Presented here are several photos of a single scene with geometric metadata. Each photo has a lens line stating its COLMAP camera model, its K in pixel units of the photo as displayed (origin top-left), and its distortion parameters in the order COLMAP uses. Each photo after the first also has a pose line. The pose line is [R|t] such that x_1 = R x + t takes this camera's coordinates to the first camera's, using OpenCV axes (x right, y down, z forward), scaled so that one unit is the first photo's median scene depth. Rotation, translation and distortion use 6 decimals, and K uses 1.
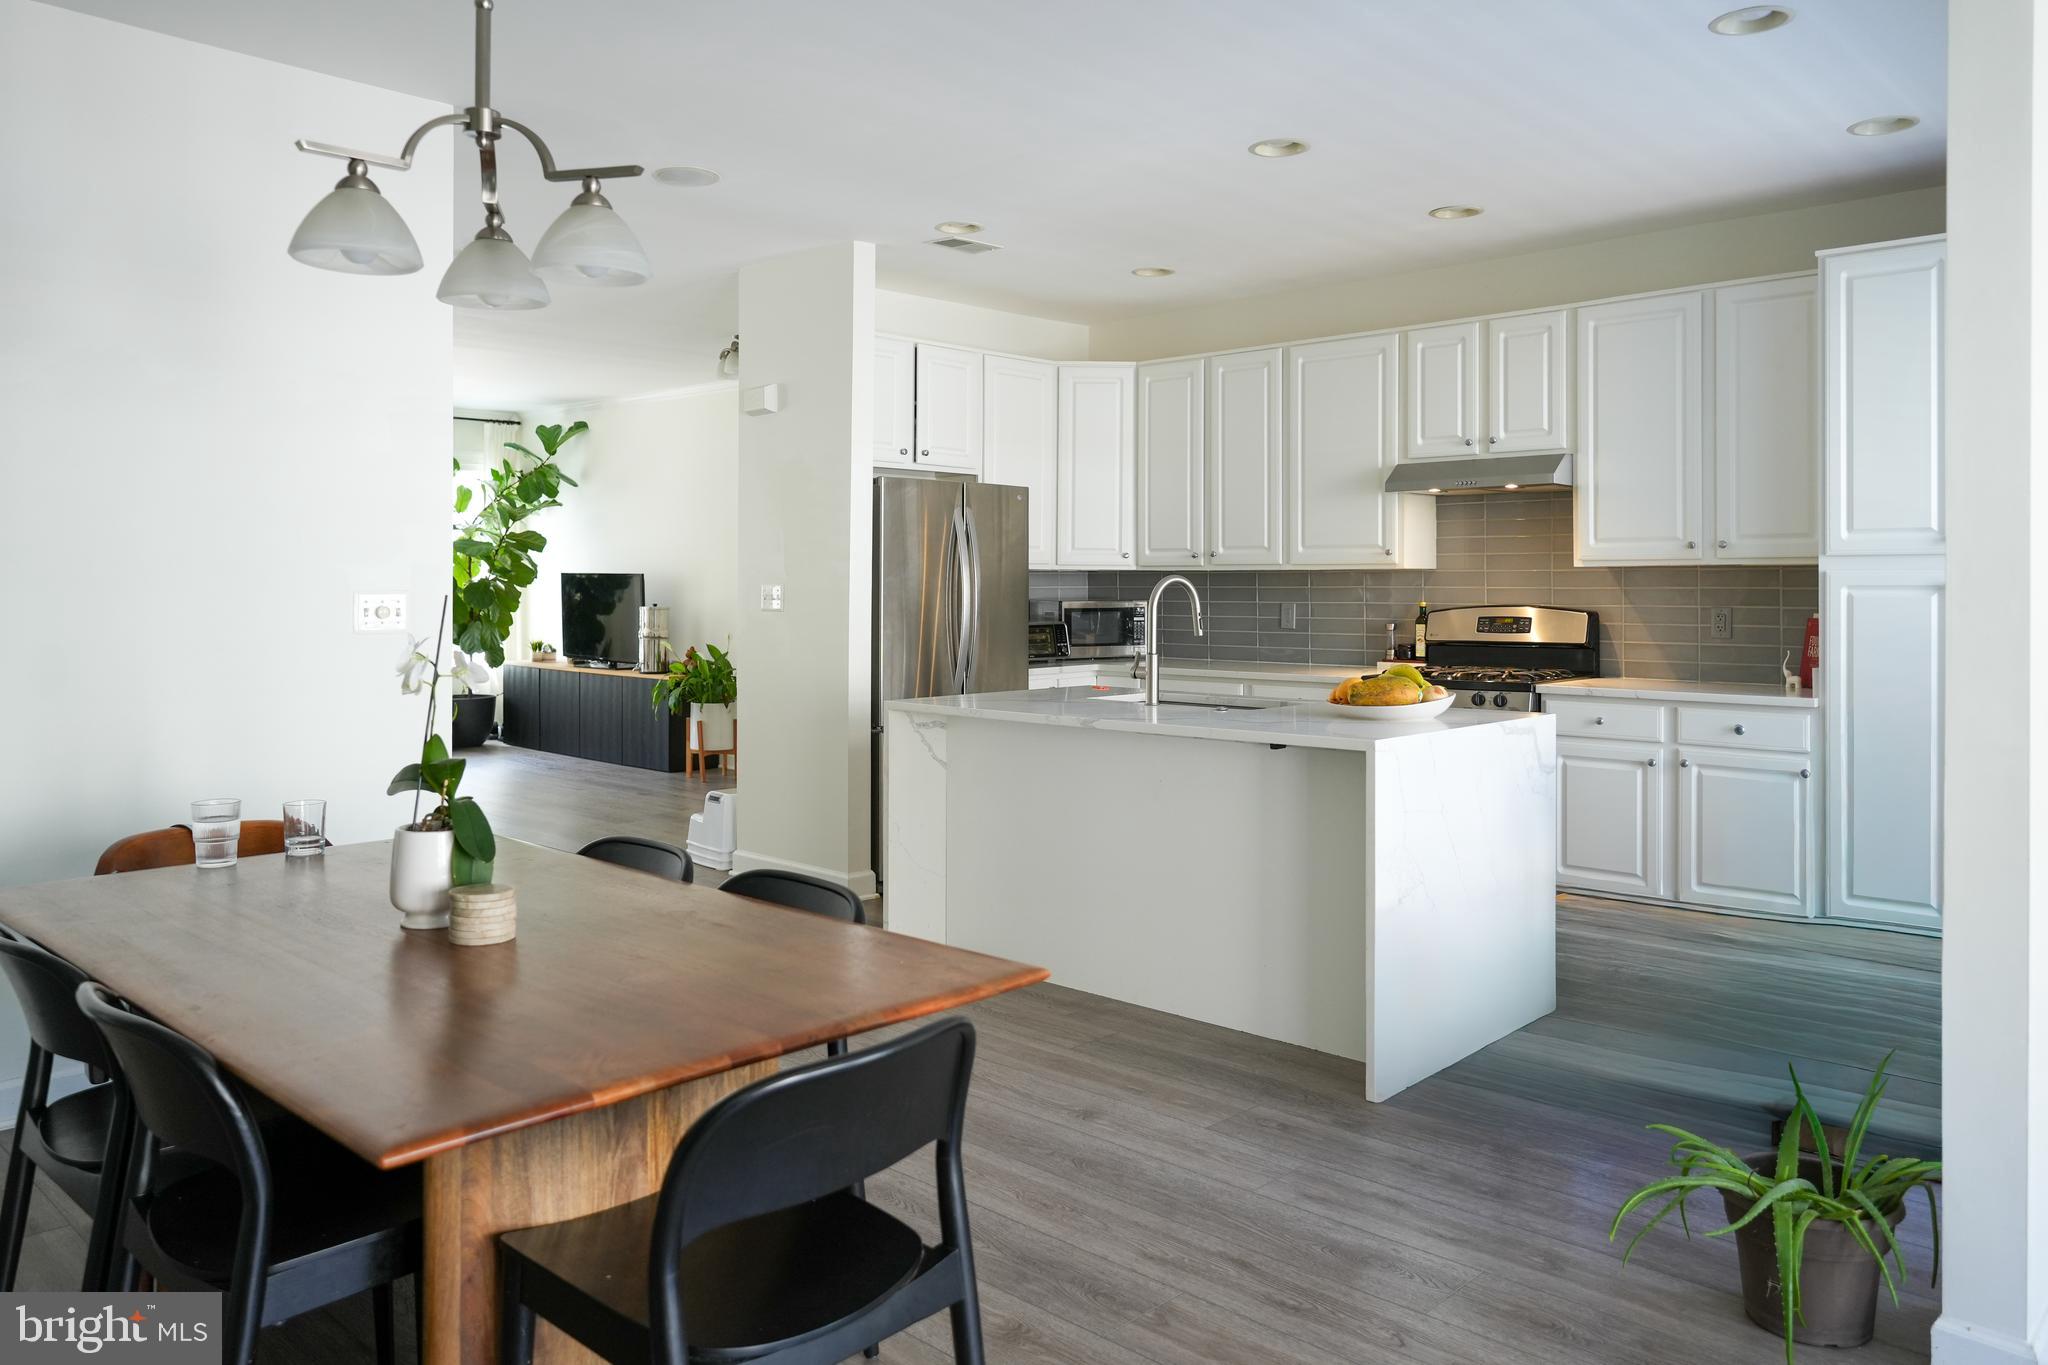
lens RADIAL K [[1449.9, 0, 1023.9], [0, 1449.9, 587.4], [0, 0, 1]] dist [0.000167, 0.000653]
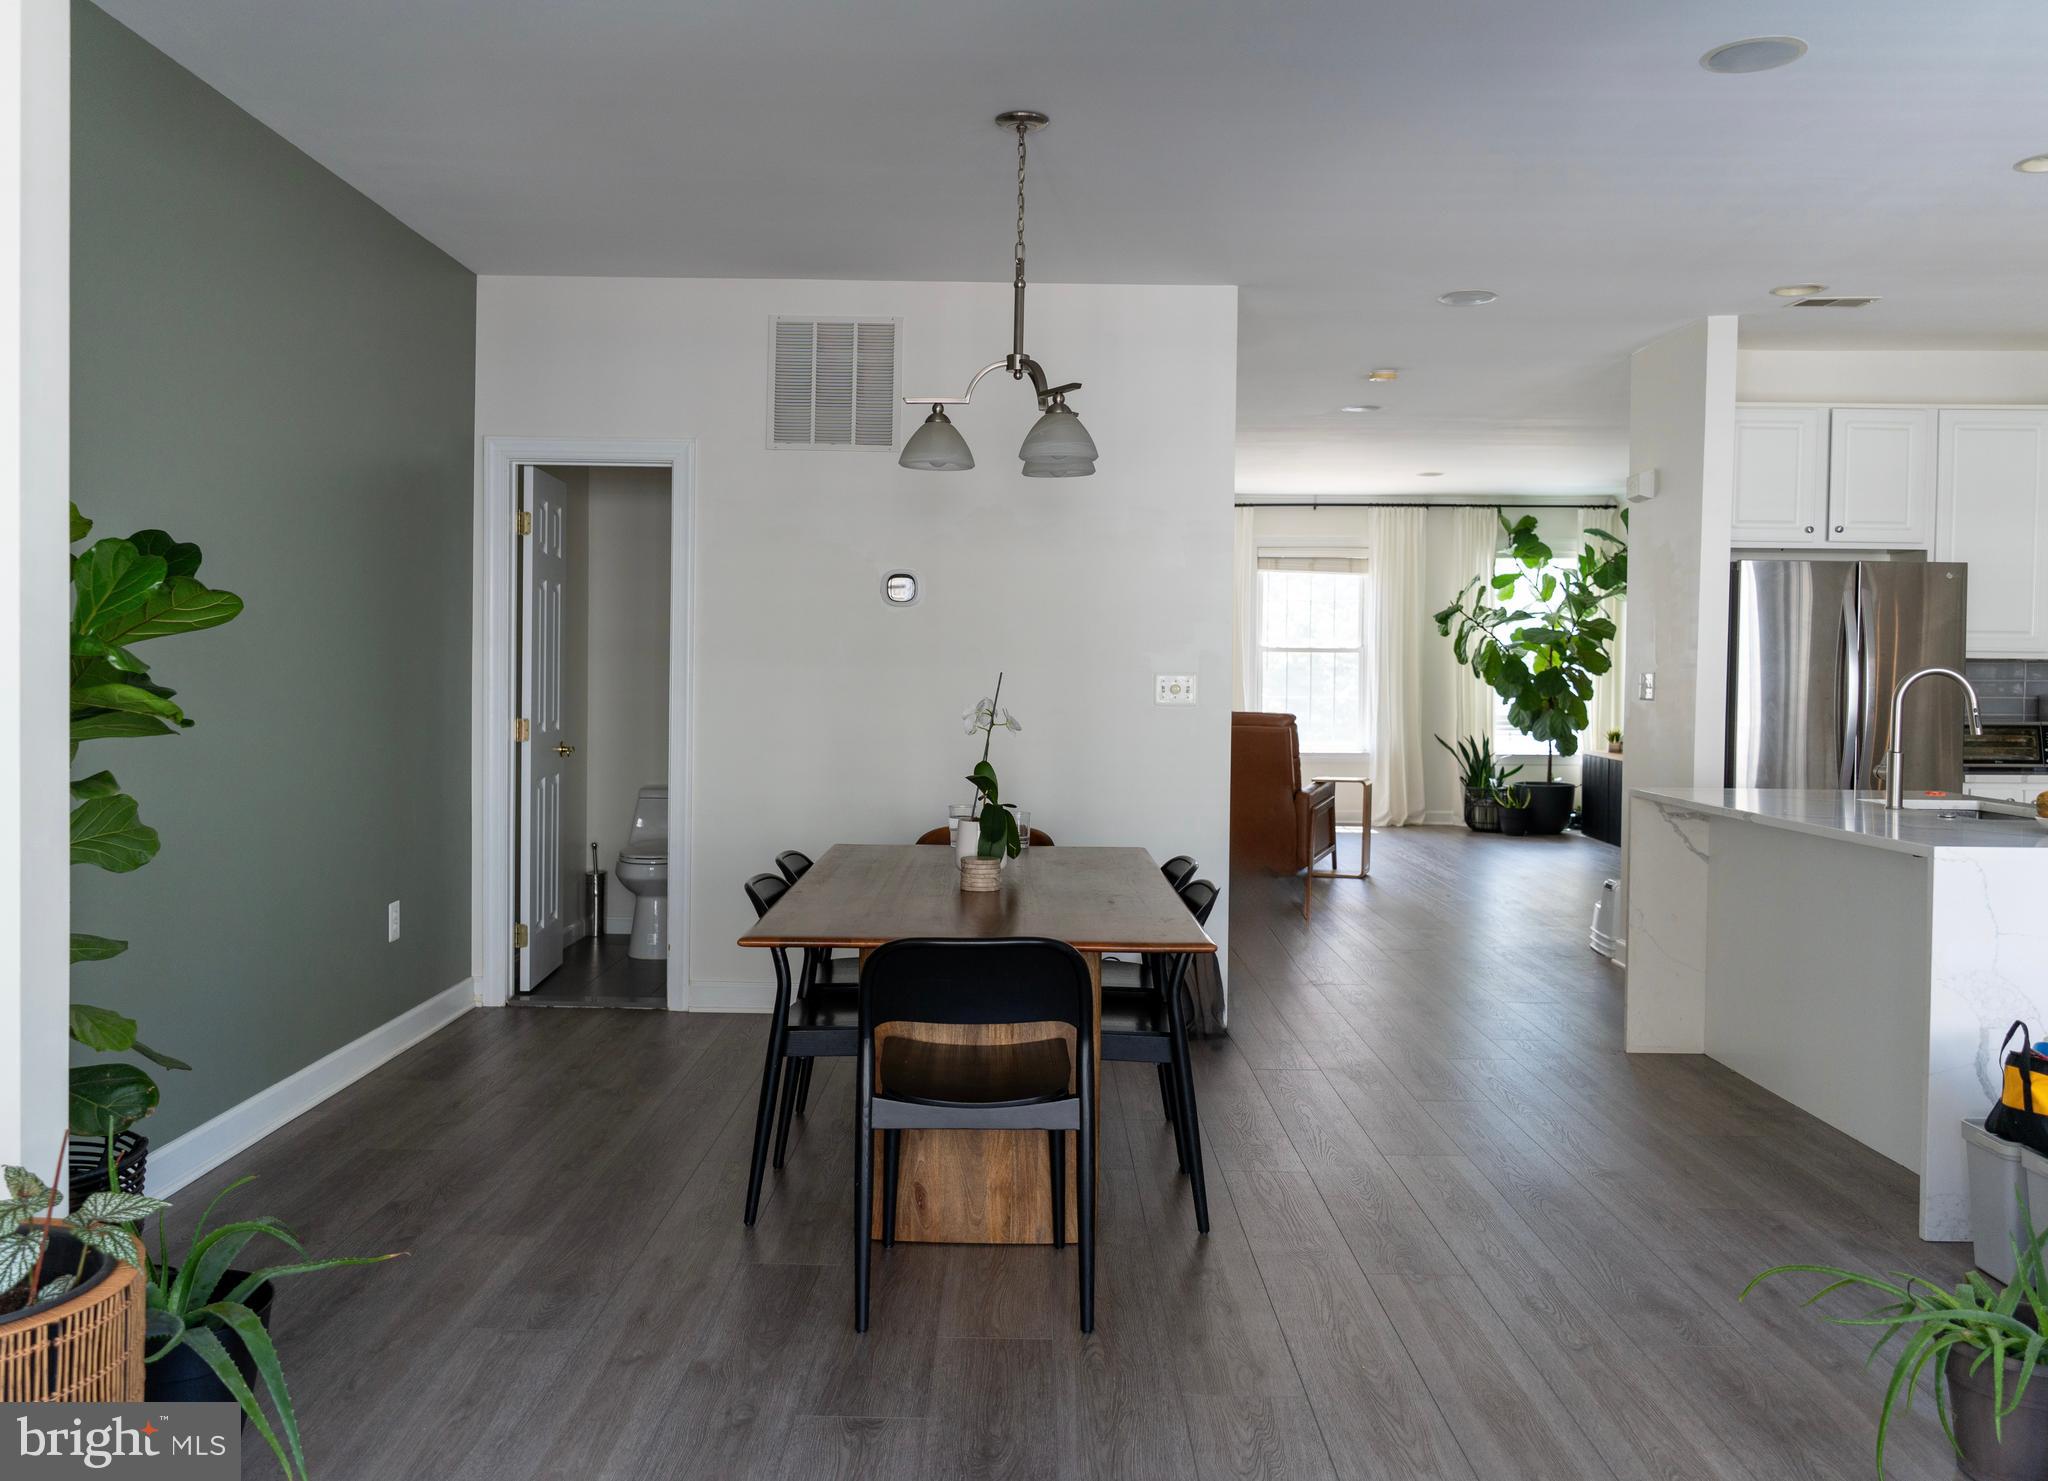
lens RADIAL K [[1620.3, 0, 1024.0], [0, 1620.3, 740.5], [0, 0, 1]] dist [0.004769, -0.000064]
pose [[0.683308, 0.040835, -0.728988, 0.350689], [-0.012712, 0.998949, 0.044042, 0.000415], [0.730020, -0.020827, 0.683108, -0.066041]]
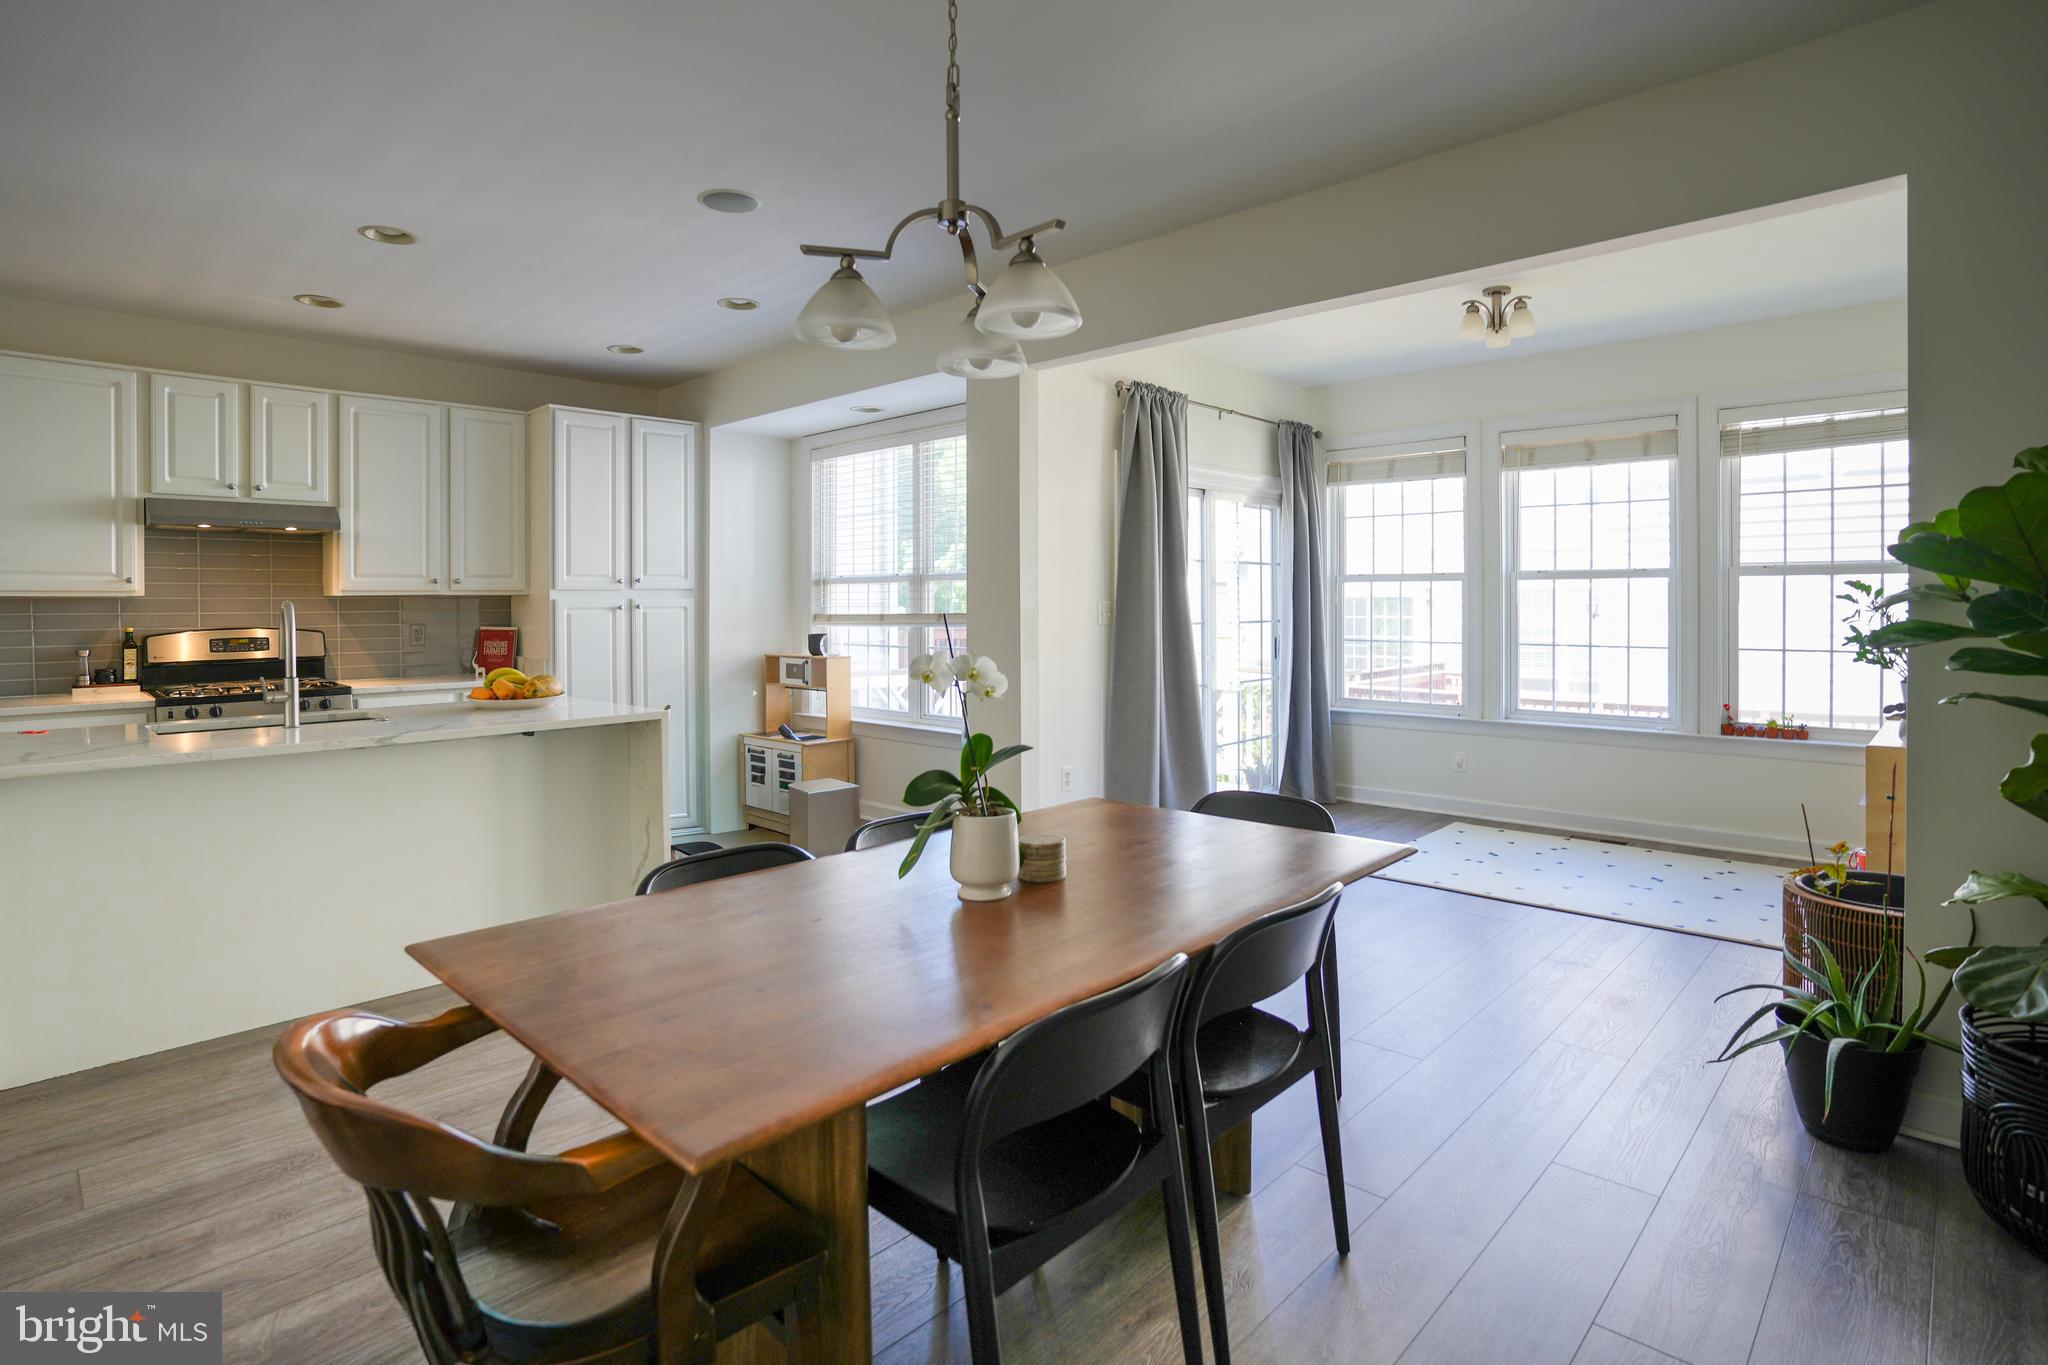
lens RADIAL K [[1013.2, 0, 1020.5], [0, 1013.2, 608.3], [0, 0, 1]] dist [-0.020914, -0.000062]
pose [[0.005856, -0.006190, 0.999964, -0.478876], [0.011279, 0.999918, 0.006123, -0.001478], [-0.999919, 0.011243, 0.005925, 0.369750]]
